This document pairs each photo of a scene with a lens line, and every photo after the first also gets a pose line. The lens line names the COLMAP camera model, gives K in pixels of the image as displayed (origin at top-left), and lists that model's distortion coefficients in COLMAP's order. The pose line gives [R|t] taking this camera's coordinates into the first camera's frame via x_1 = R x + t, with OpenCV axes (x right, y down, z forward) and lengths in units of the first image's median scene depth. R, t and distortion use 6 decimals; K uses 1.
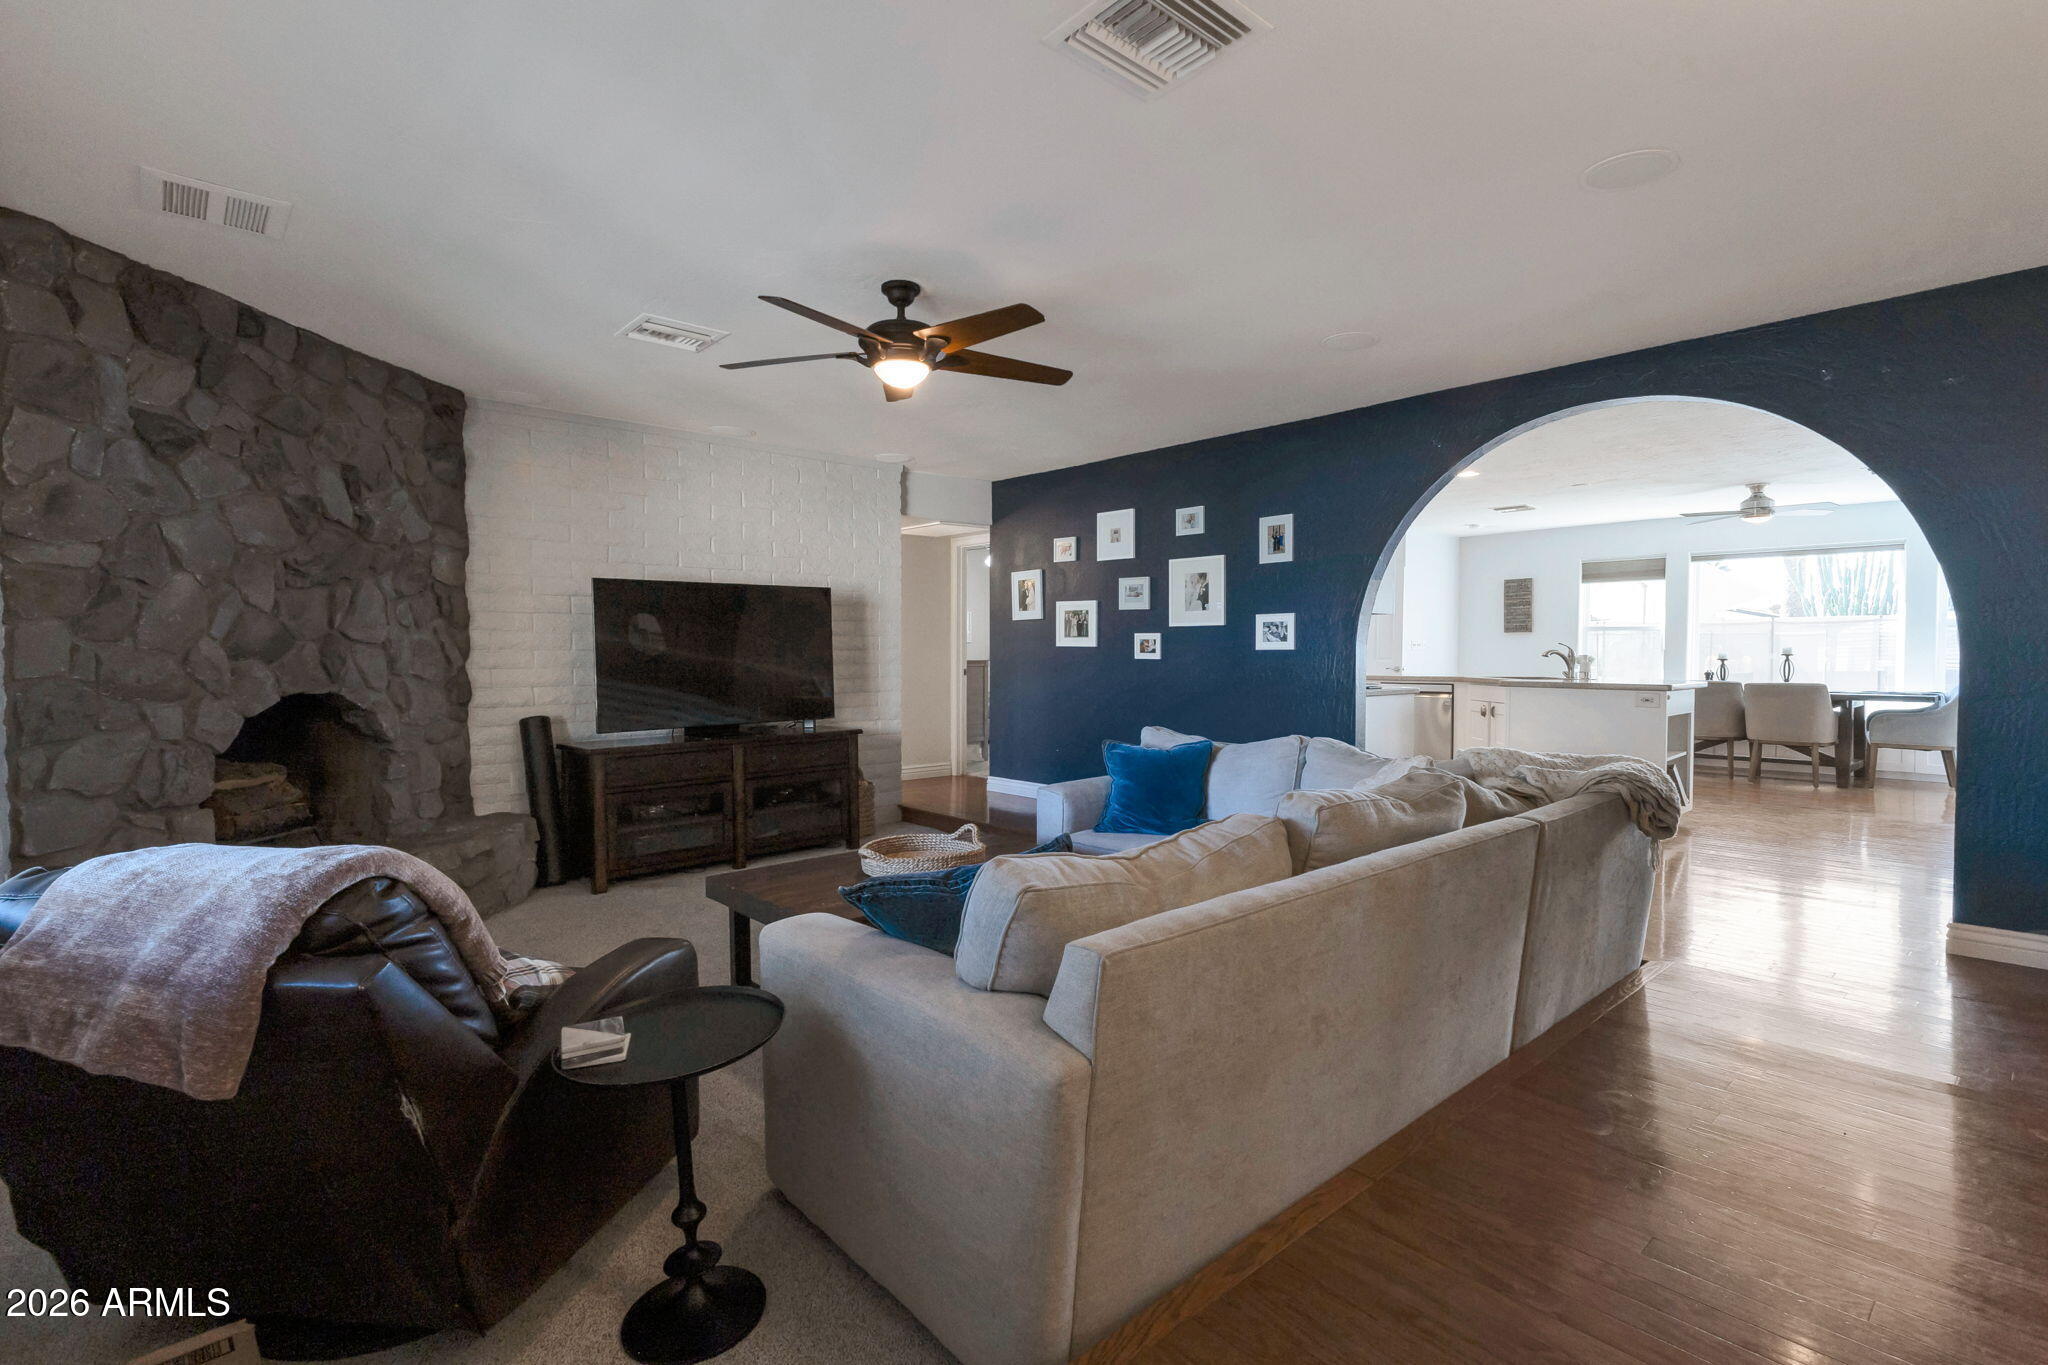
lens RADIAL K [[961.2, 0, 1028.0], [0, 961.2, 680.2], [0, 0, 1]] dist [0.012280, 0.000948]
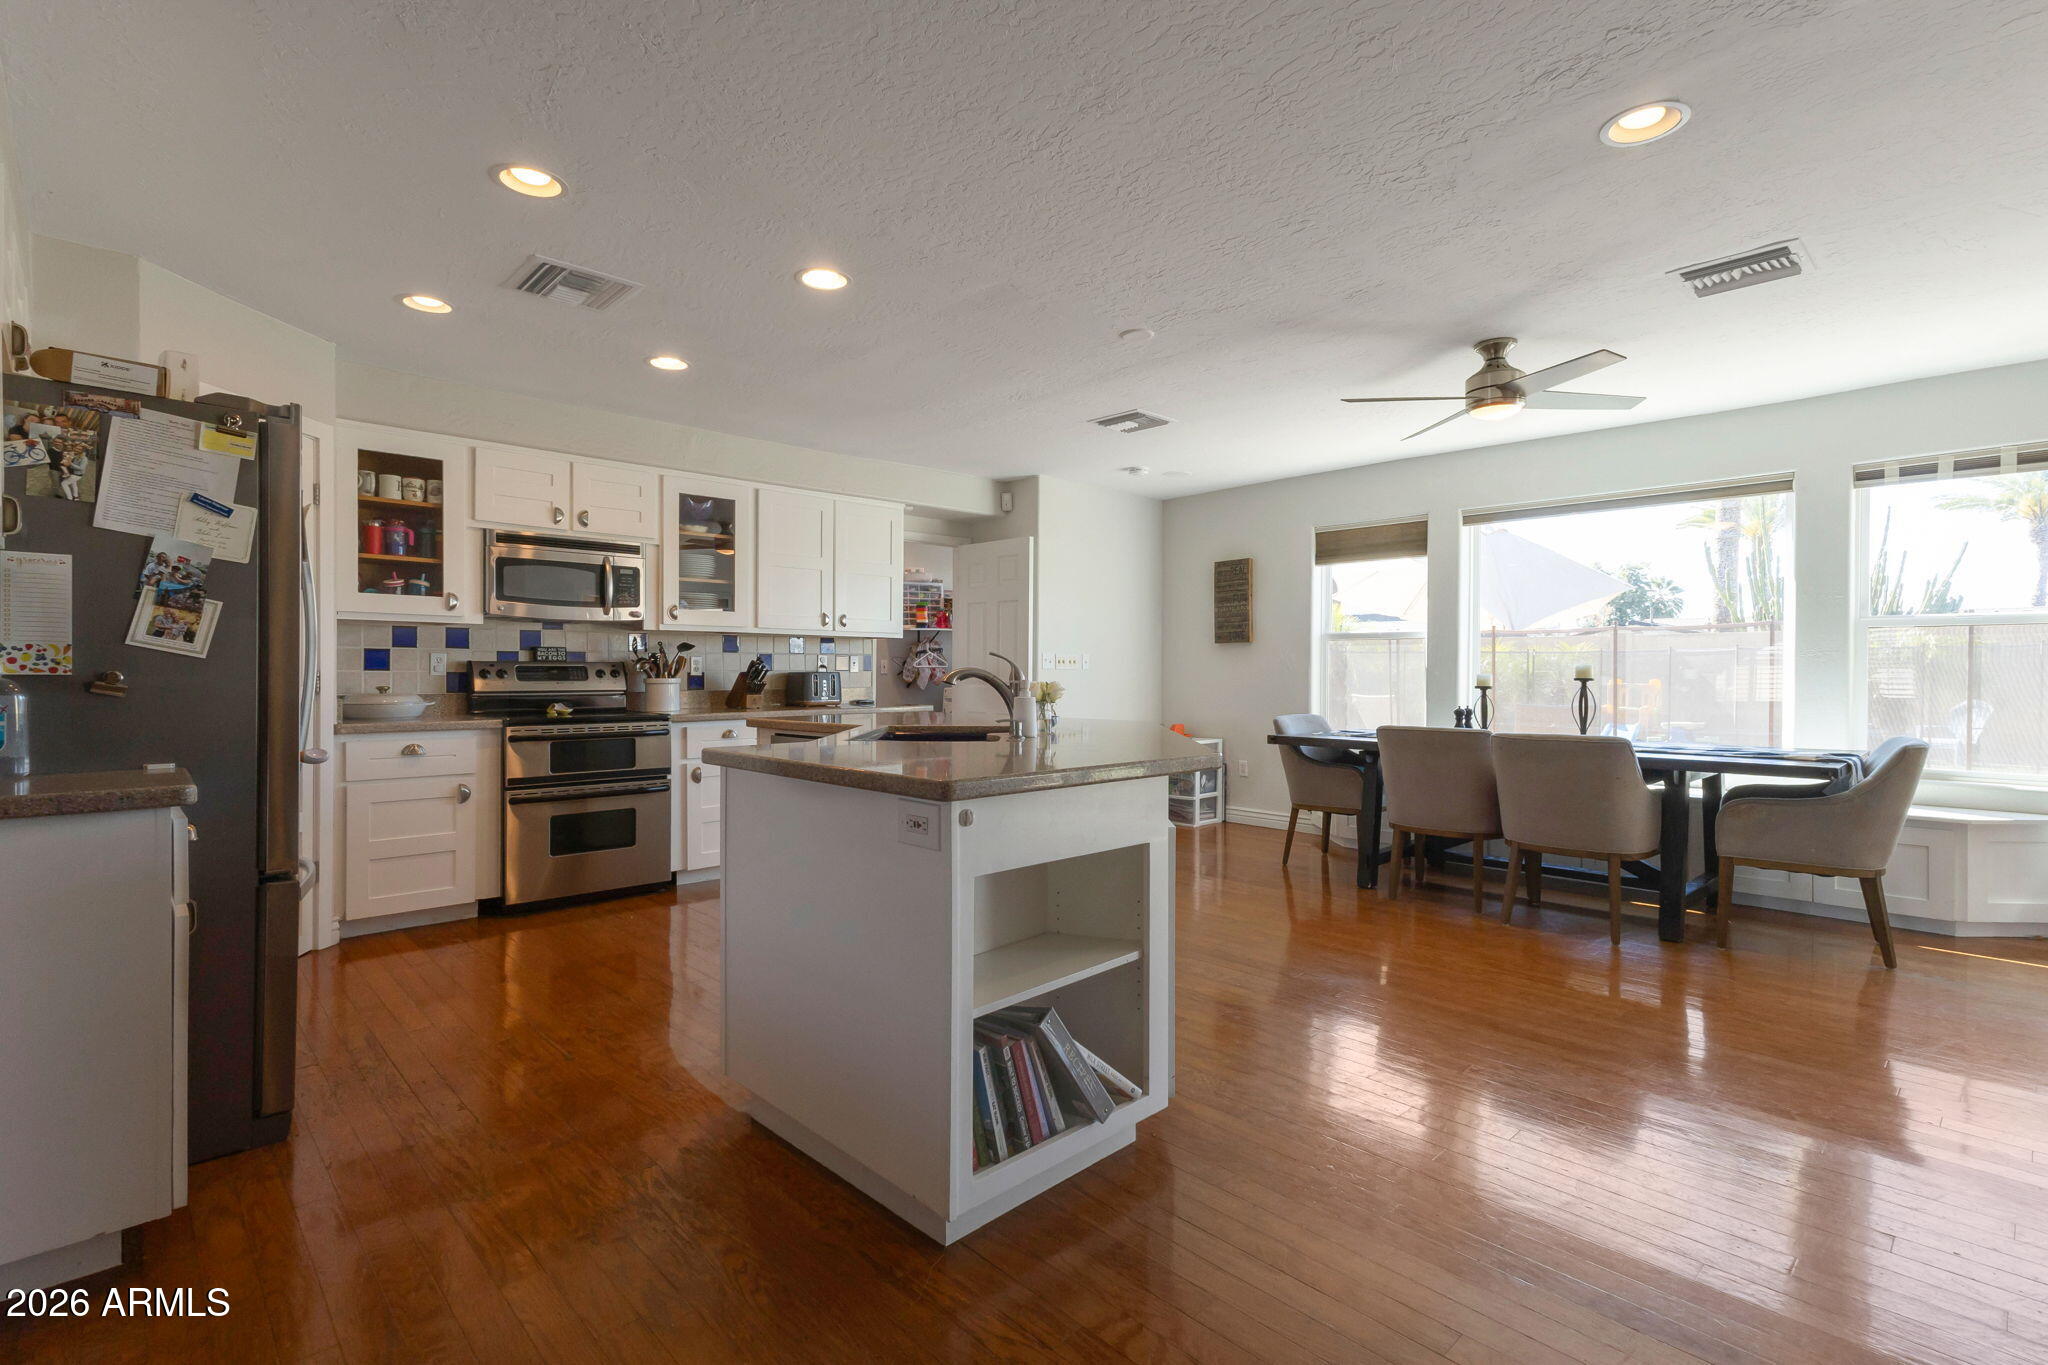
lens RADIAL K [[961.2, 0, 1033.9], [0, 961.2, 684.2], [0, 0, 1]] dist [0.012280, 0.000948]
pose [[0.999540, 0.000847, 0.030303, 0.605308], [-0.000299, 0.999837, -0.018078, -0.018053], [-0.030314, 0.018061, 0.999377, 0.617326]]
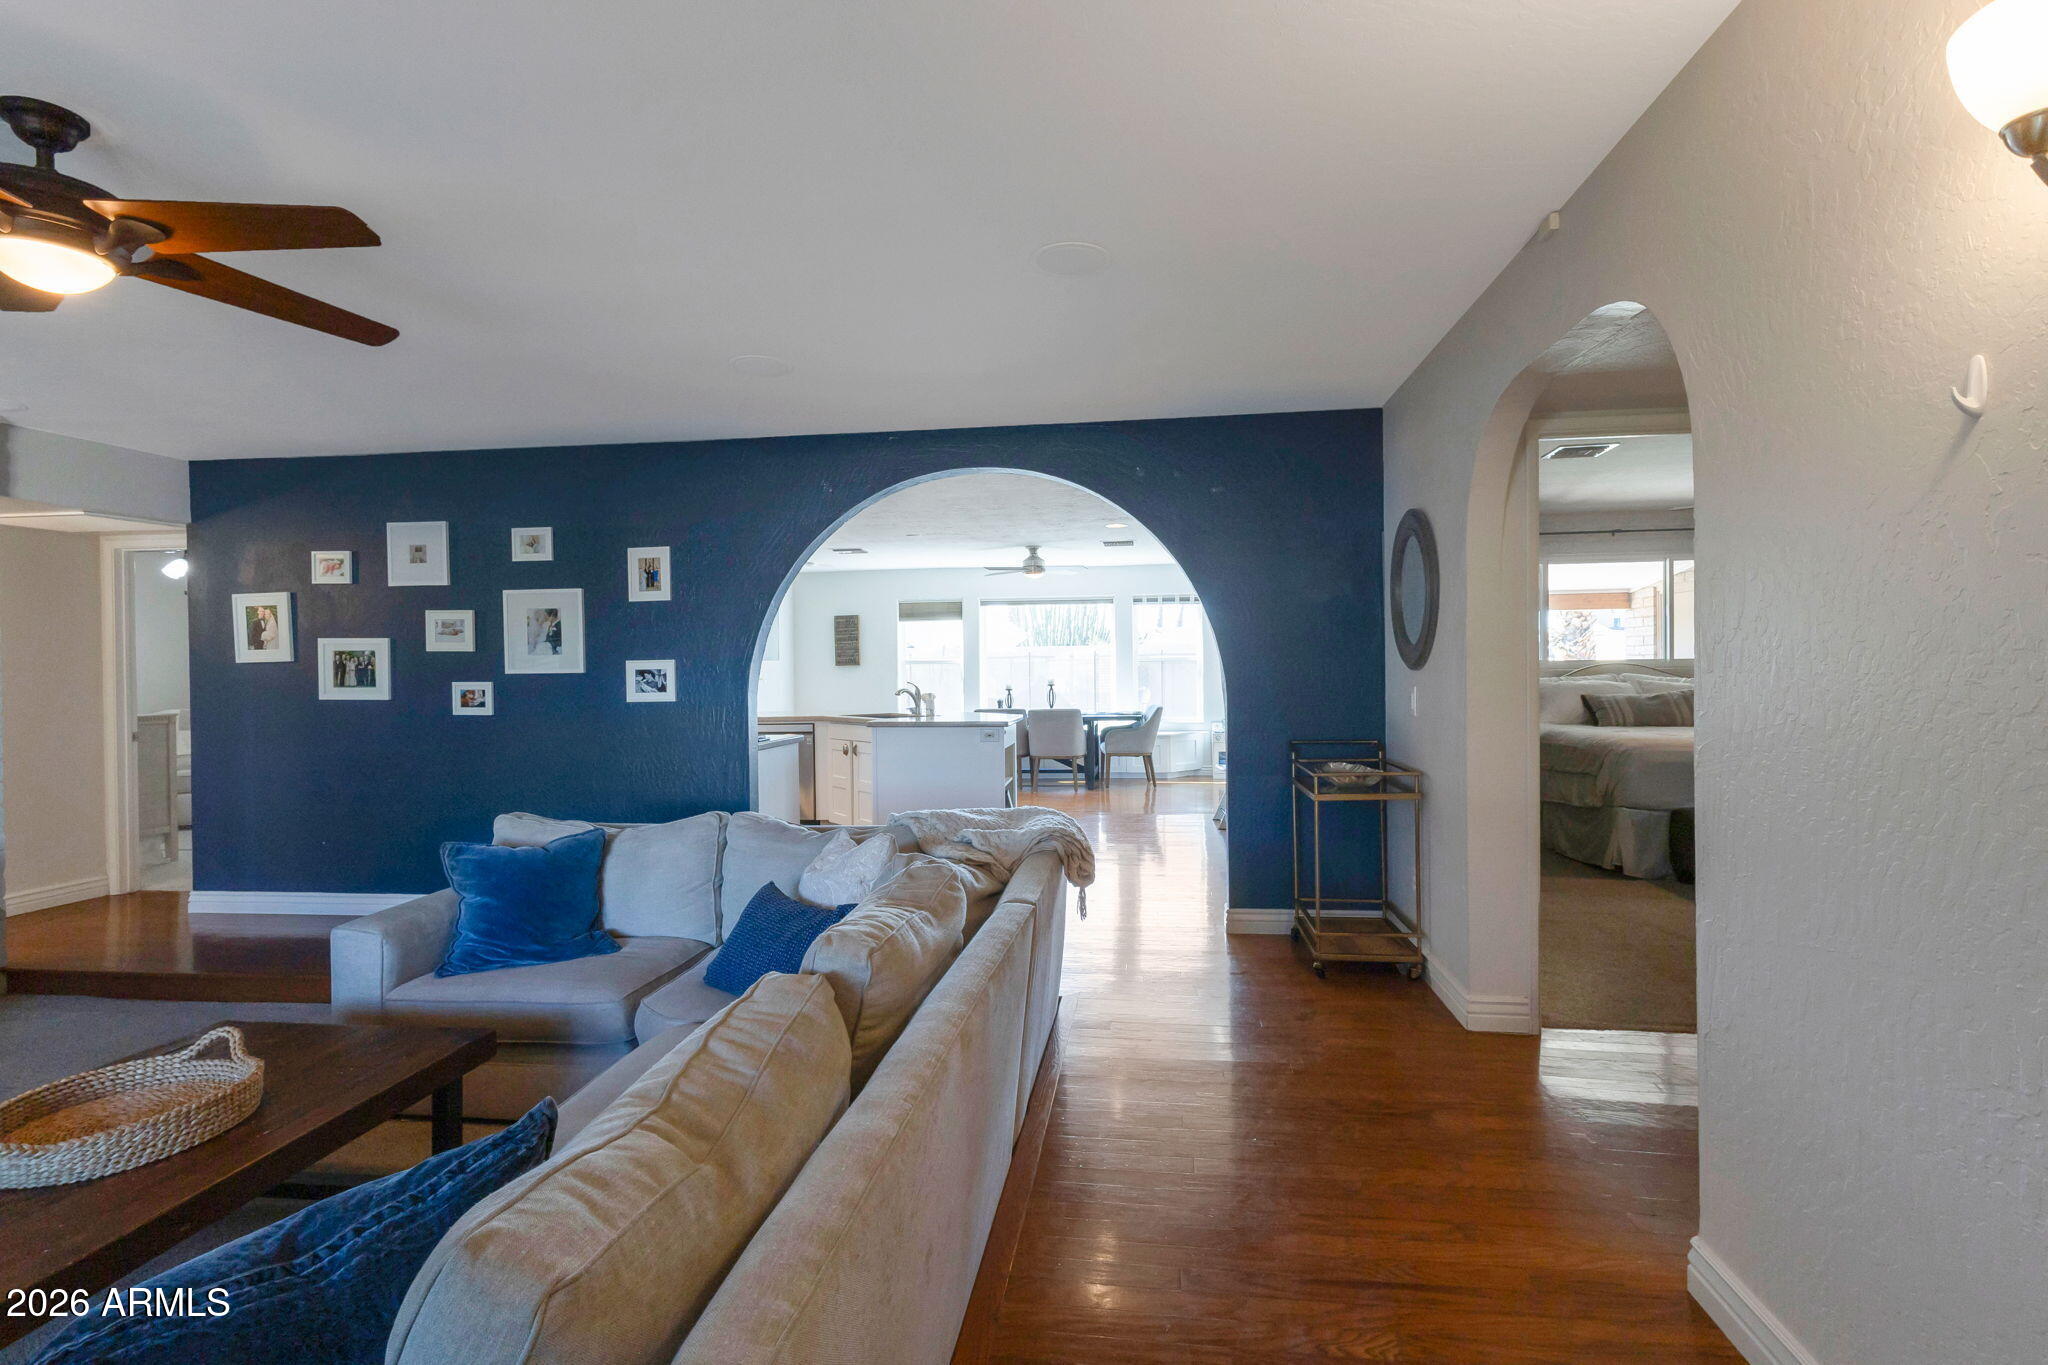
lens RADIAL K [[961.2, 0, 1036.1], [0, 961.2, 677.0], [0, 0, 1]] dist [0.012280, 0.000948]
pose [[0.760539, -0.016065, 0.649094, -0.035999], [0.032886, 0.999364, -0.013799, -0.026818], [-0.648459, 0.031841, 0.760583, 0.104408]]
